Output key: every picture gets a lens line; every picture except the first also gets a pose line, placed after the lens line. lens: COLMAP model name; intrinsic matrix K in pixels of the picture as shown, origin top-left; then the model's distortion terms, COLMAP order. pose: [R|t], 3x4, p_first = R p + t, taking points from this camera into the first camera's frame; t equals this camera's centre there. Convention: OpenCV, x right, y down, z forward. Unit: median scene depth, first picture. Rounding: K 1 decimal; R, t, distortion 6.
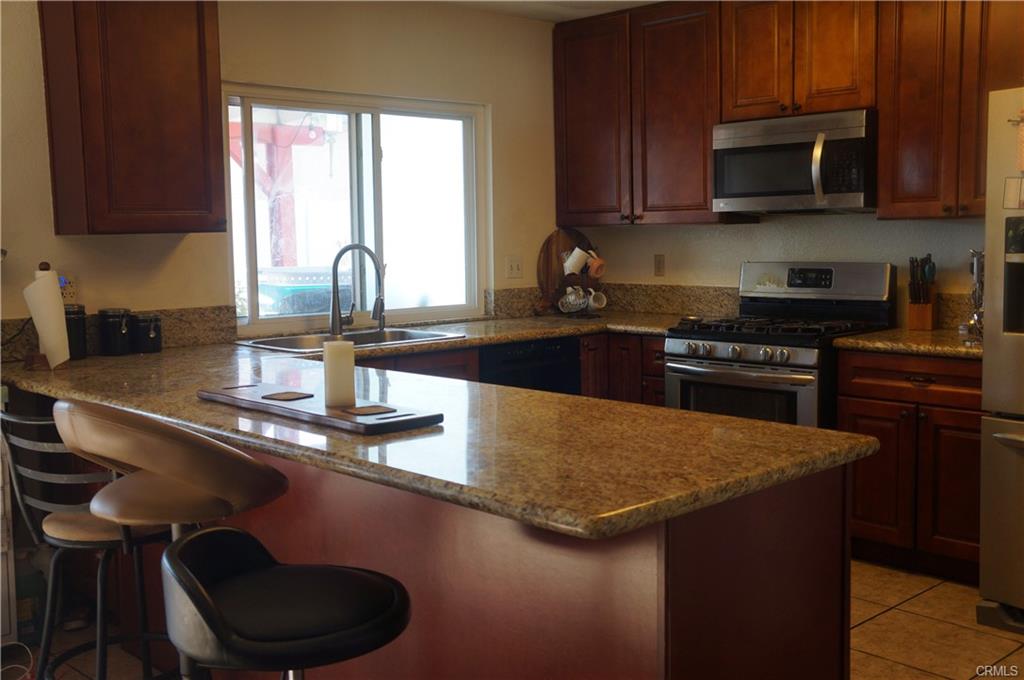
lens RADIAL K [[1080.7, 0, 512.0], [0, 1080.7, 340.0], [0, 0, 1]] dist [0.000905, -0.002599]
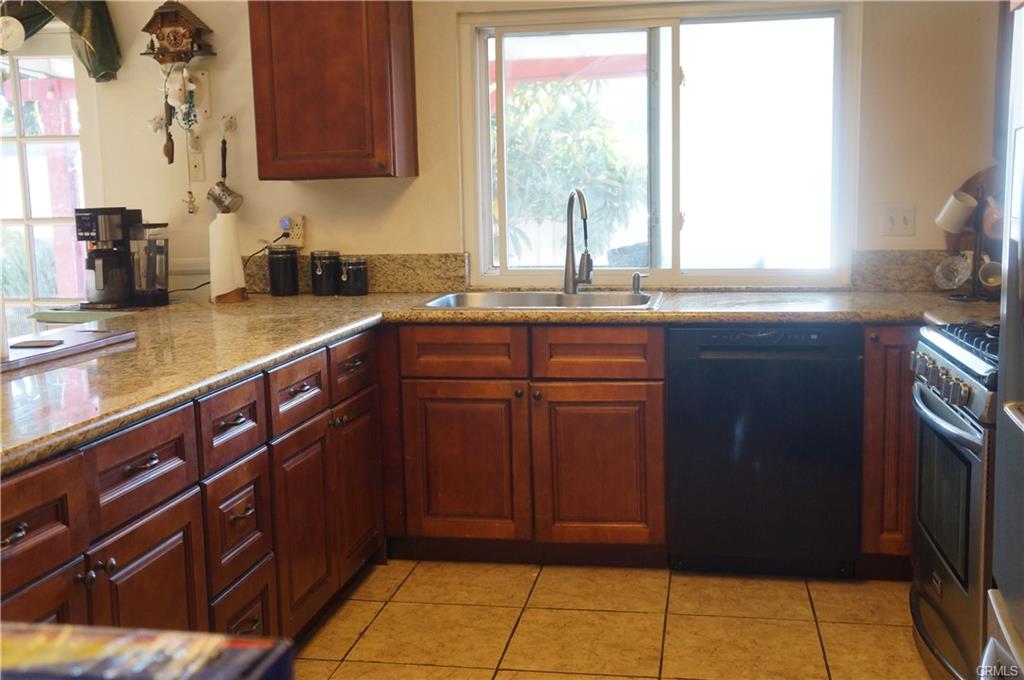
lens RADIAL K [[1081.7, 0, 512.0], [0, 1081.7, 340.0], [0, 0, 1]] dist [0.011770, 0.008297]
pose [[0.593649, 0.111106, -0.797017, 0.479283], [-0.068164, 0.993806, 0.087767, -0.038849], [0.801832, 0.002225, 0.597546, 0.423806]]
